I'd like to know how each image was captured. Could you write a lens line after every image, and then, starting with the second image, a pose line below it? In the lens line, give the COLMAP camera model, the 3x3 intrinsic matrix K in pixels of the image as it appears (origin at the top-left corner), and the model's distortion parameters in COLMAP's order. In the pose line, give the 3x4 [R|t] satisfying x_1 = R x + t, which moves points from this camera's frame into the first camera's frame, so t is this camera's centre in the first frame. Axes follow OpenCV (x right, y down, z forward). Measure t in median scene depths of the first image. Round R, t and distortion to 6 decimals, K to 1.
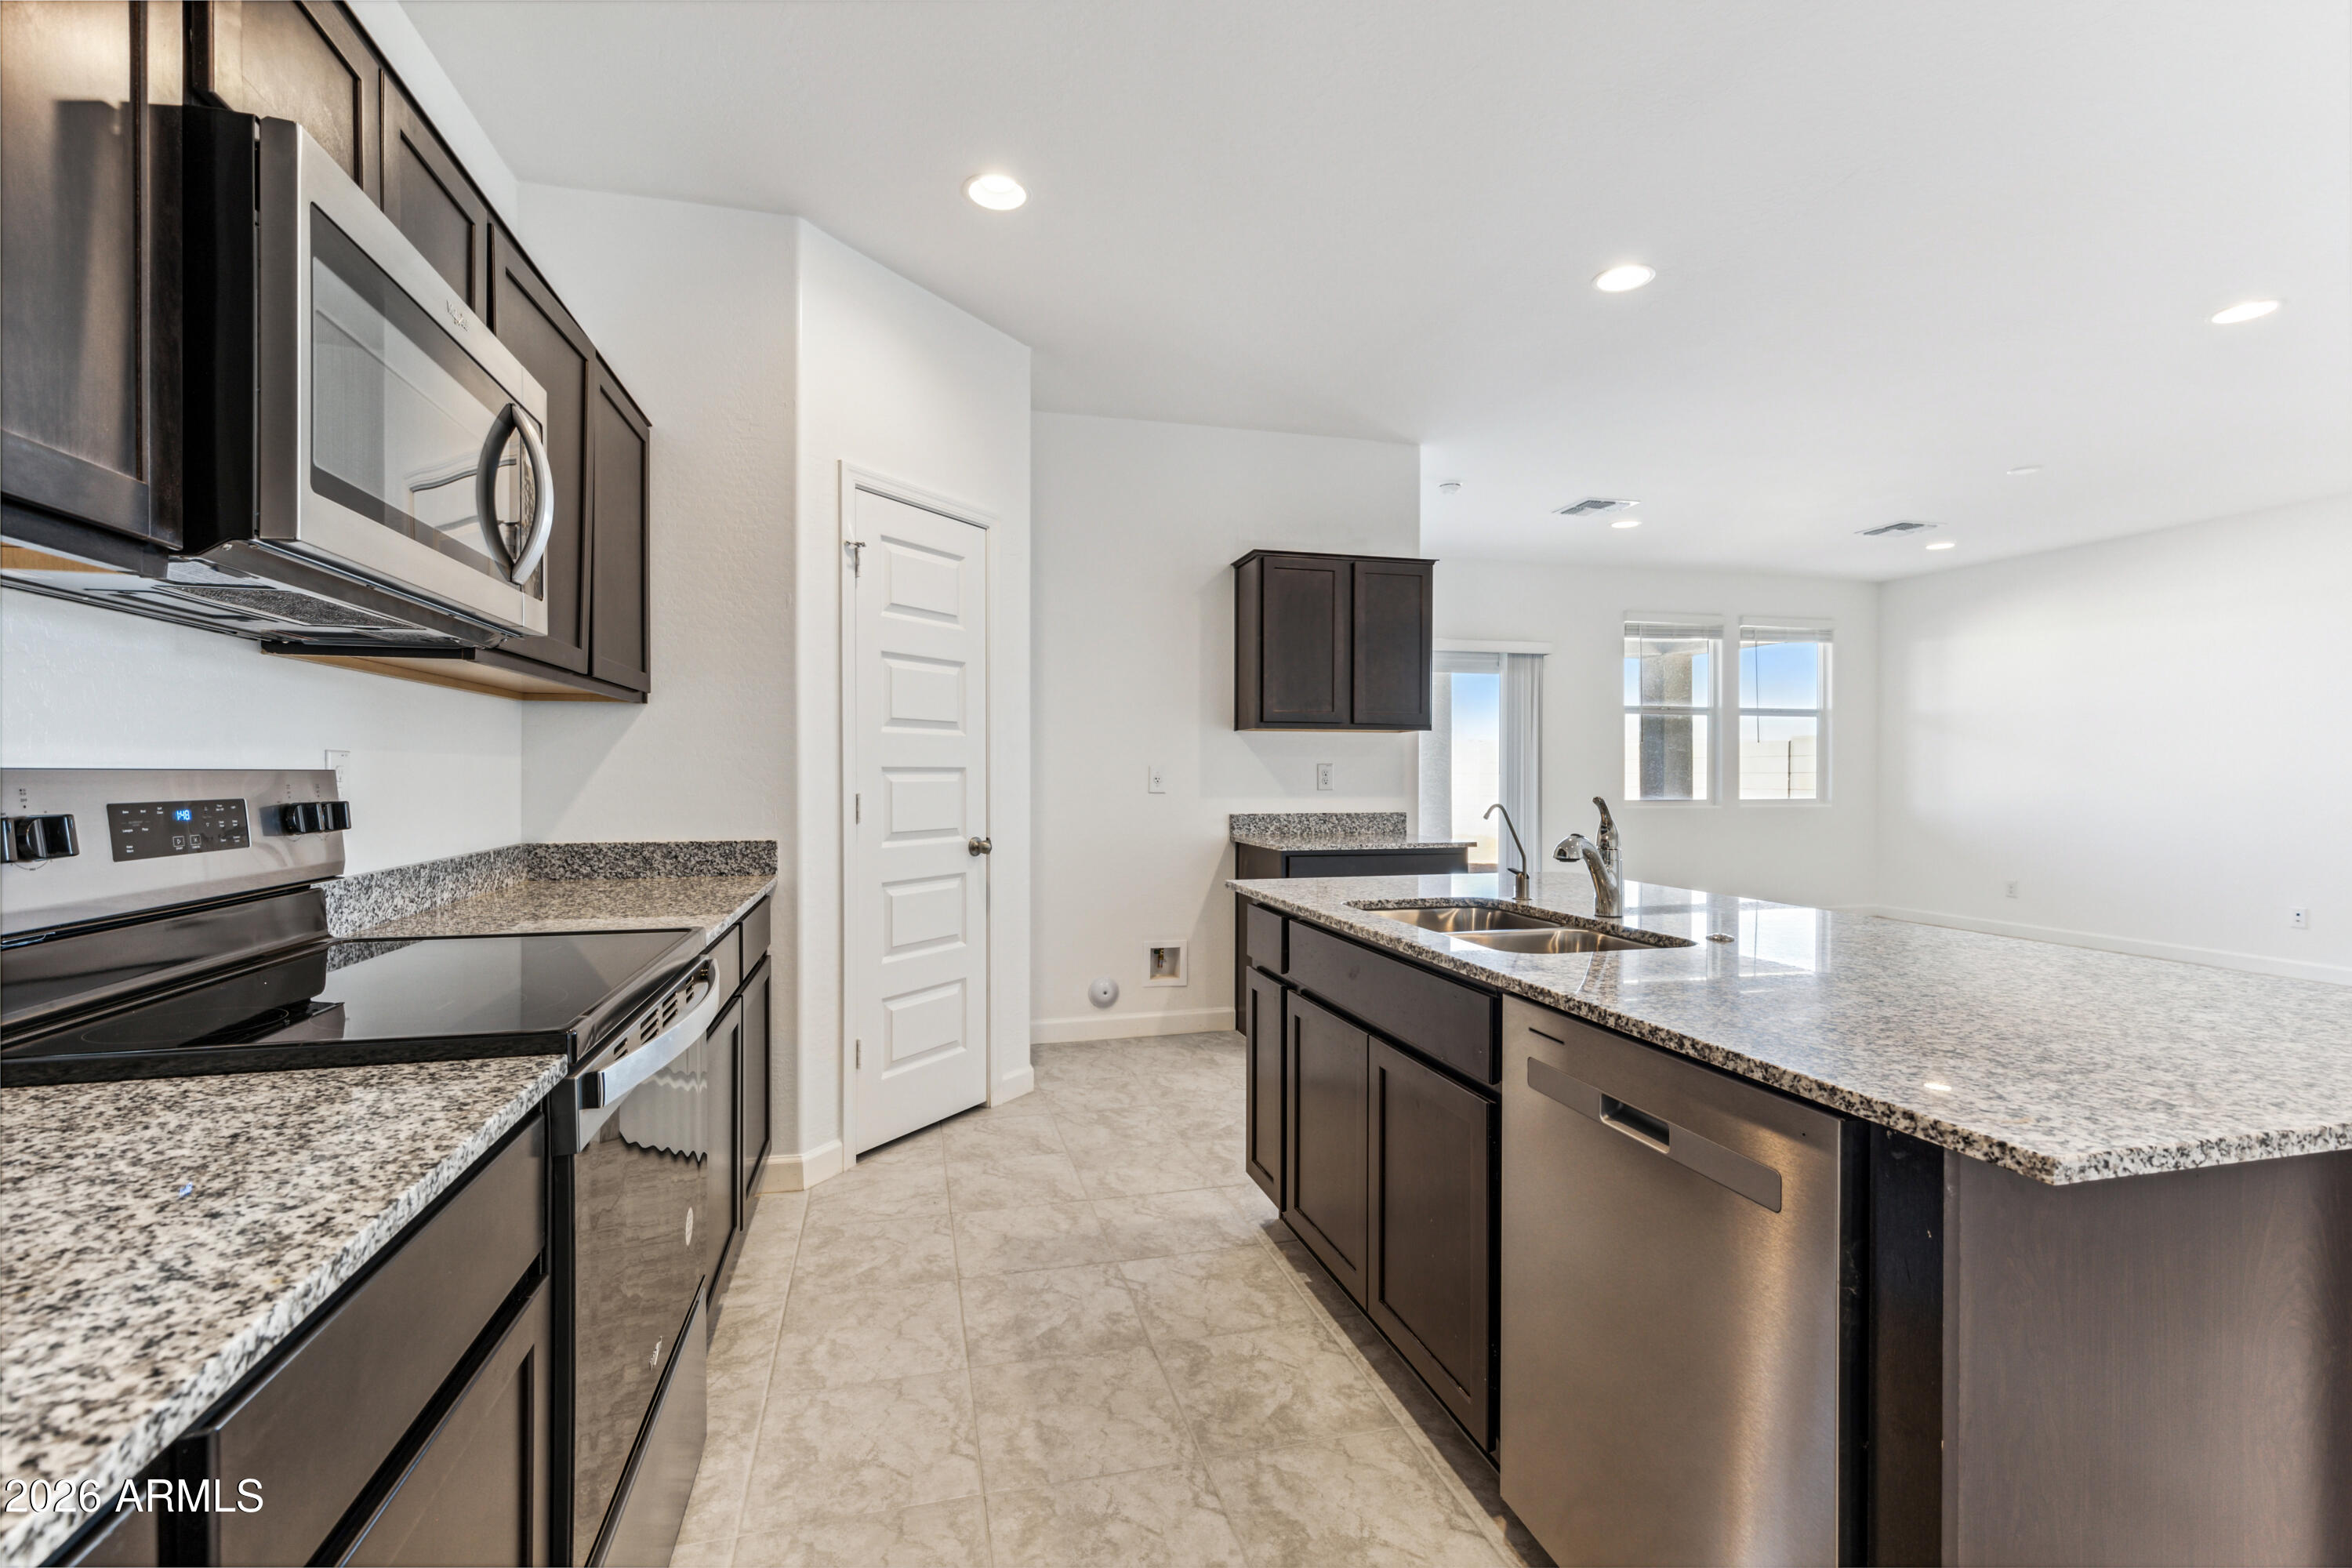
lens RADIAL K [[1044.7, 0, 1176.0], [0, 1044.7, 784.0], [0, 0, 1]] dist [0.006648, 0.000412]
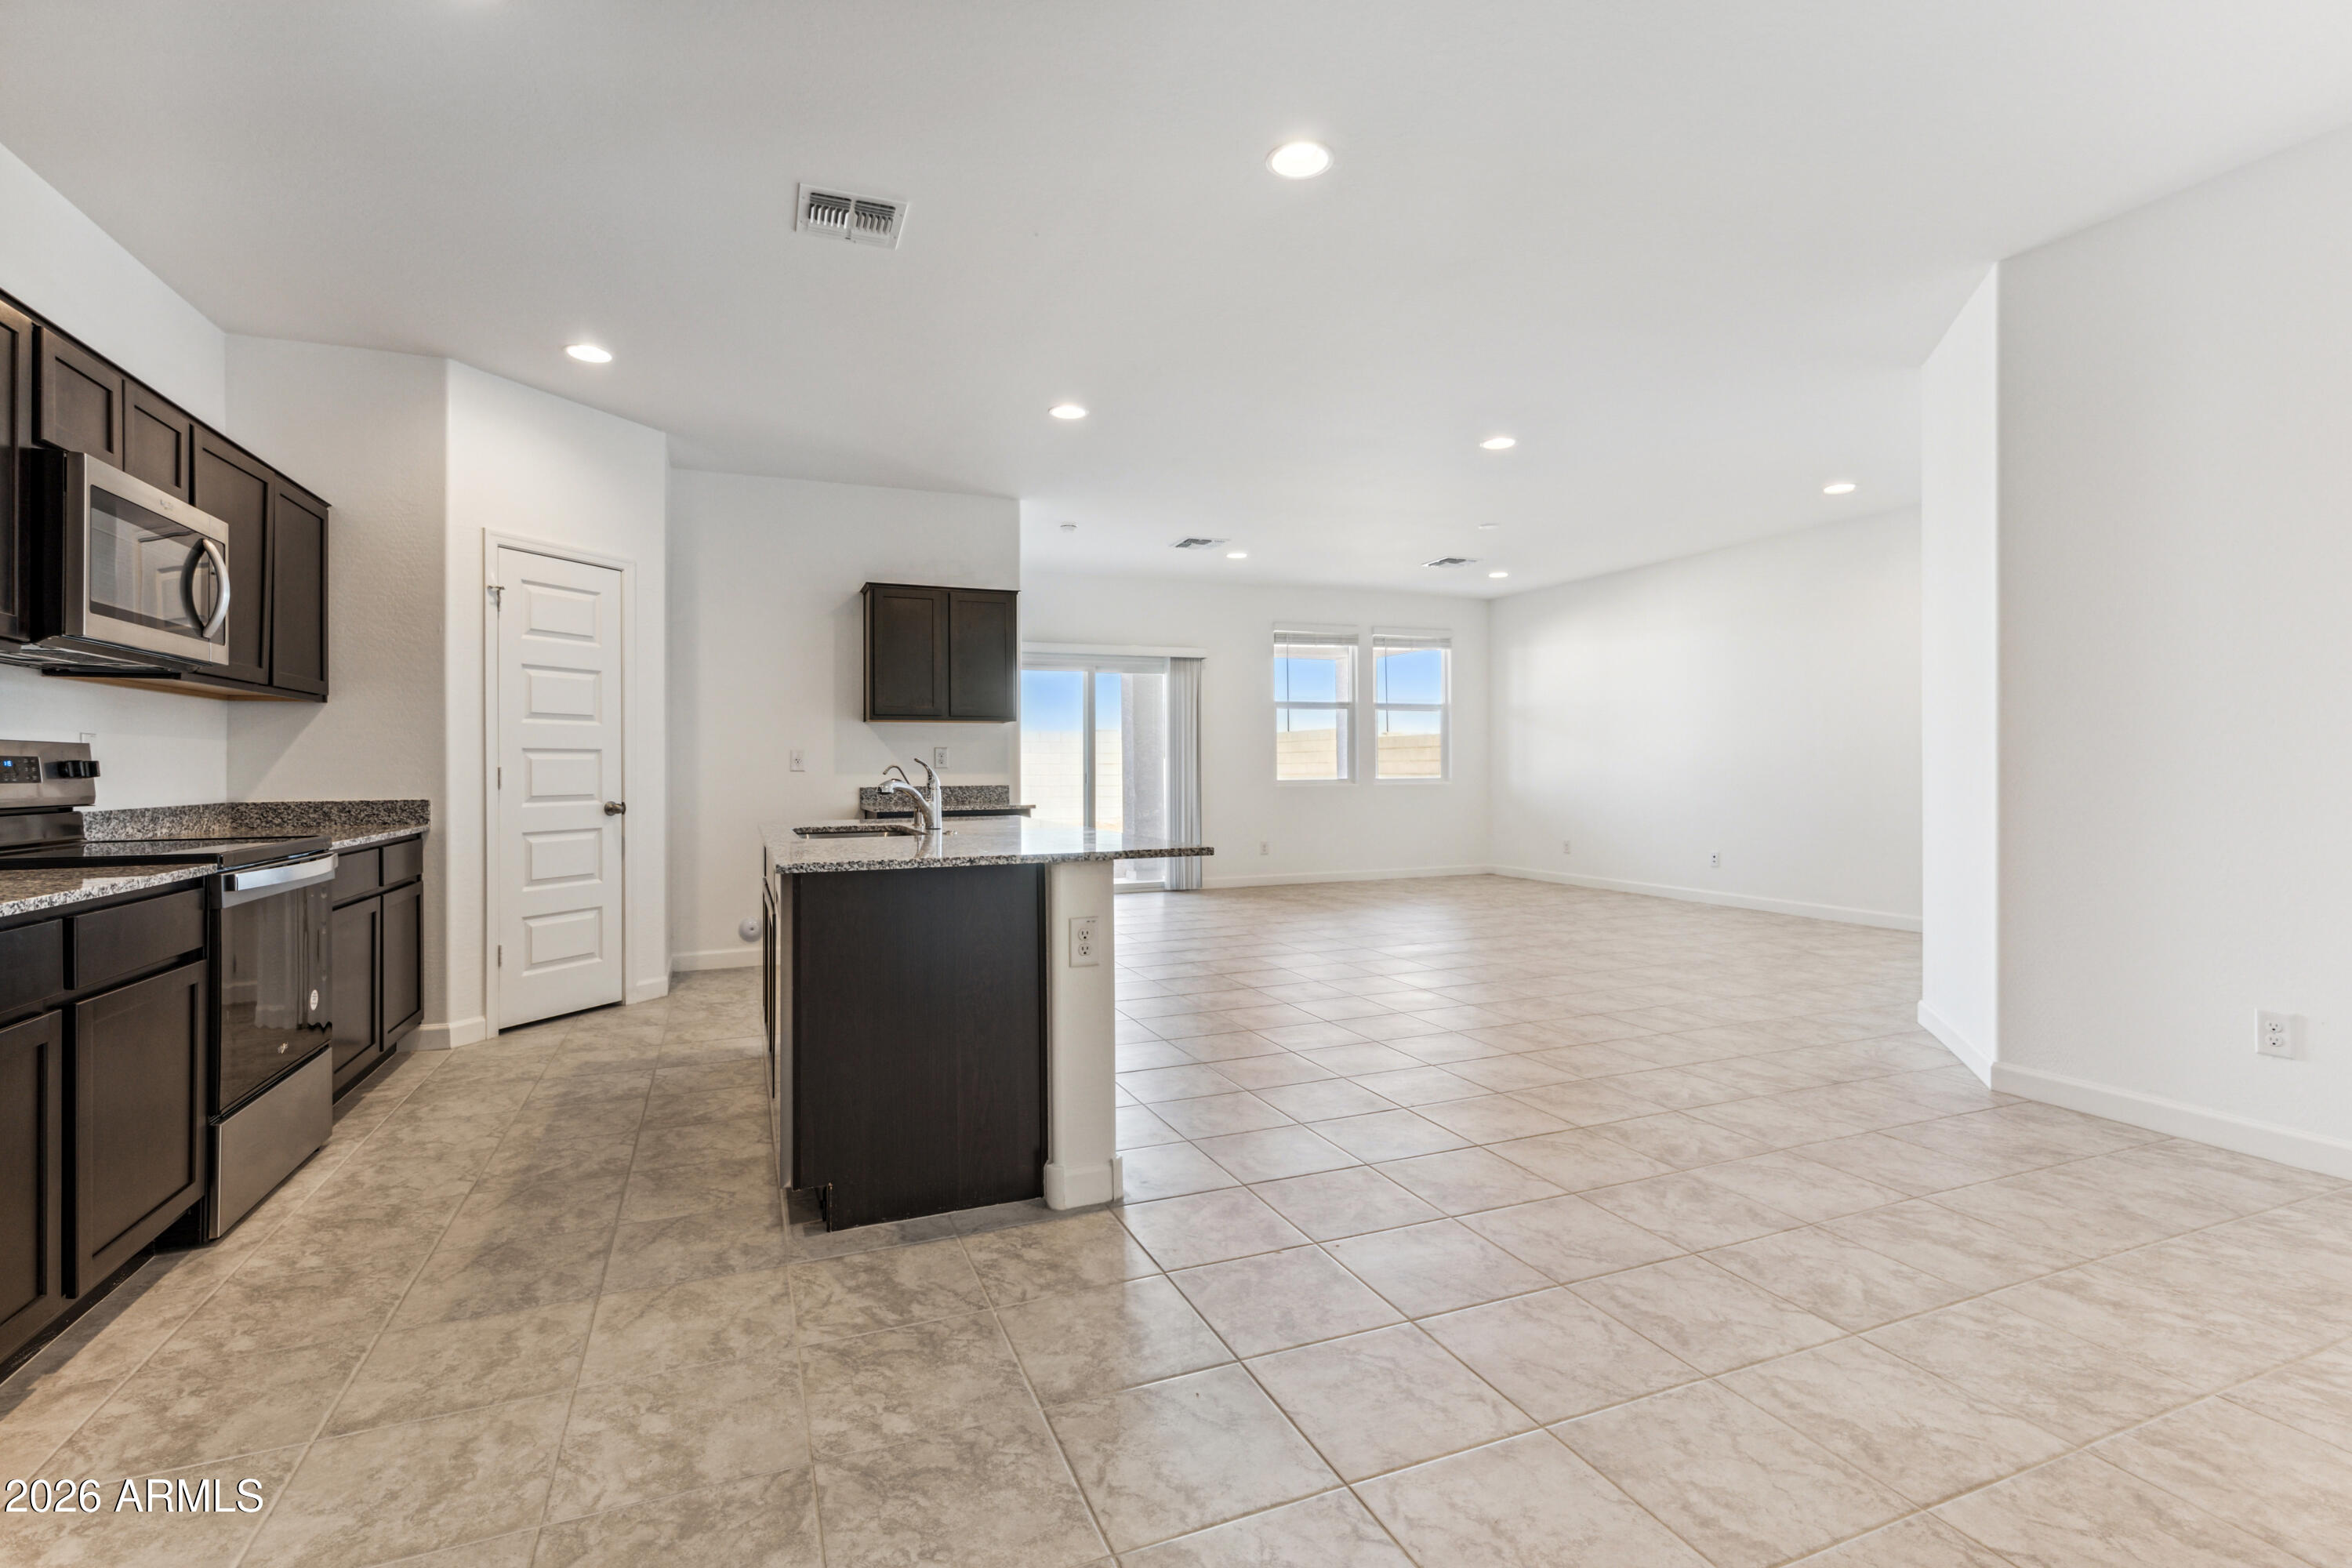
lens RADIAL K [[1074.1, 0, 1174.9], [0, 1074.1, 762.0], [0, 0, 1]] dist [0.001761, -0.000099]
pose [[0.990672, -0.007915, 0.136040, 0.411266], [0.010089, 0.999832, -0.015298, 0.035110], [-0.135896, 0.016527, 0.990585, -0.563481]]
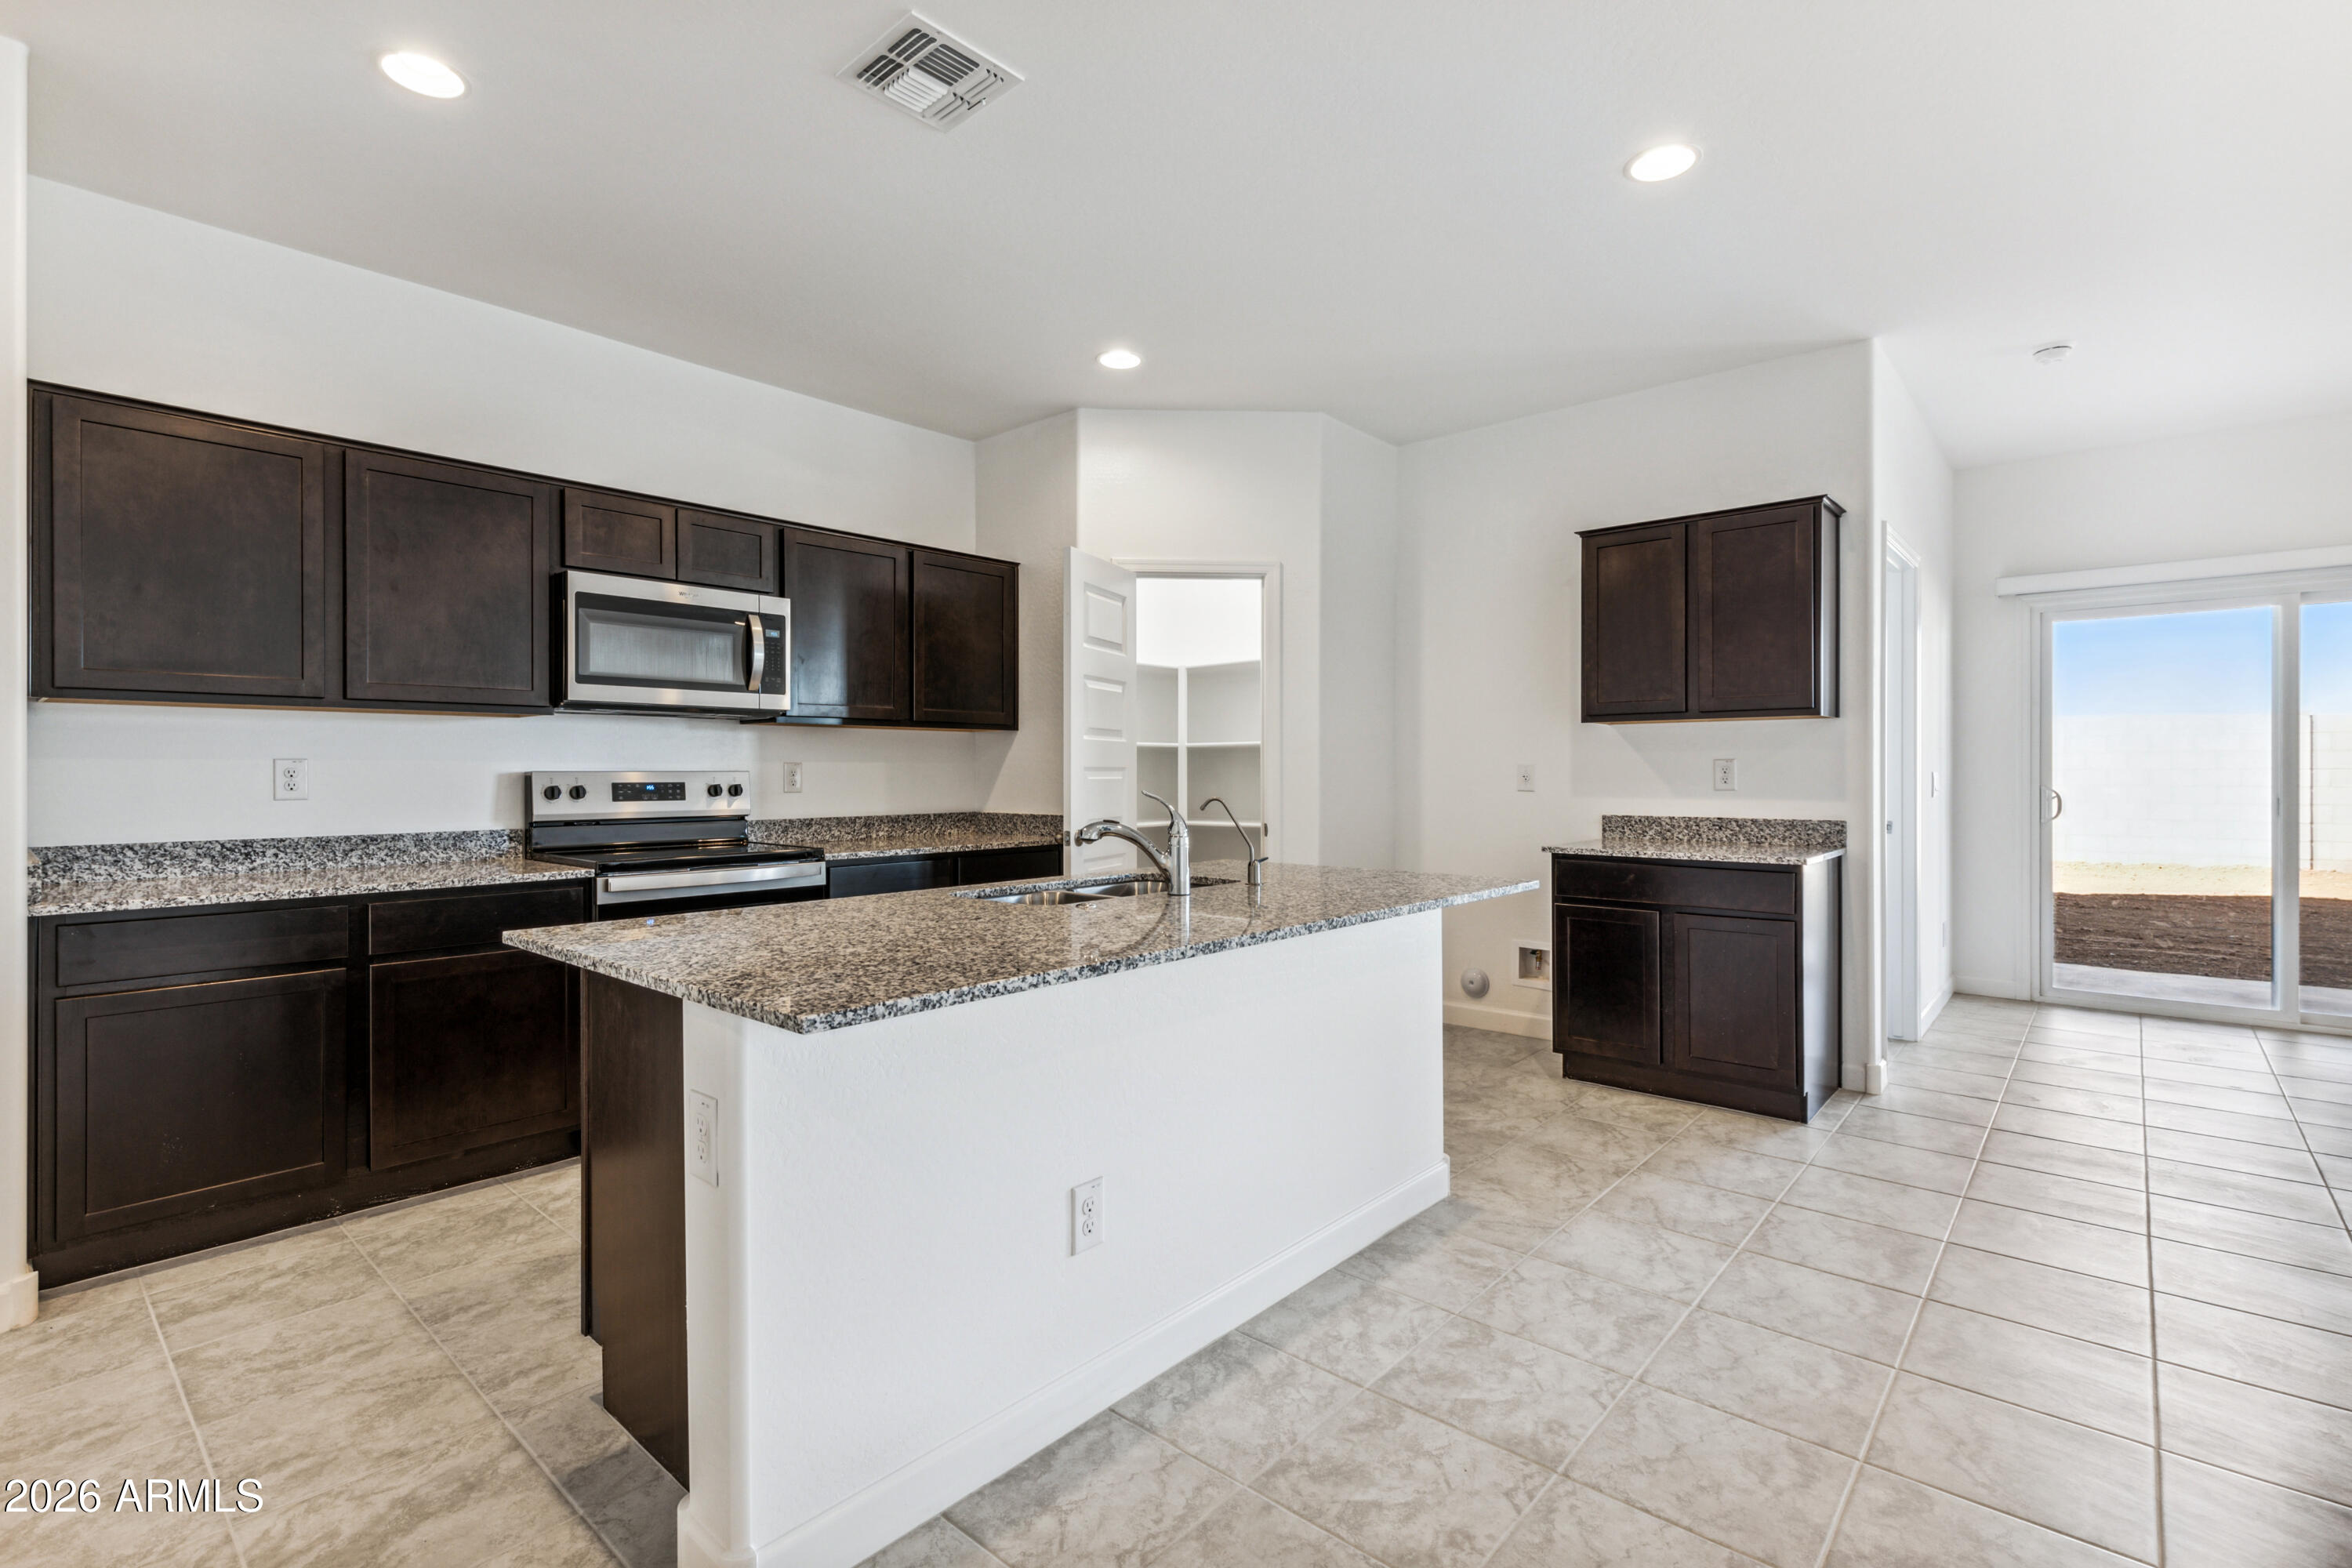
lens RADIAL K [[1074.1, 0, 1174.9], [0, 1074.1, 762.0], [0, 0, 1]] dist [0.001761, -0.000099]
pose [[0.563503, -0.008041, -0.826075, 1.011797], [-0.006574, 0.999877, -0.014217, -0.003595], [0.826088, 0.013442, 0.563381, 0.236287]]
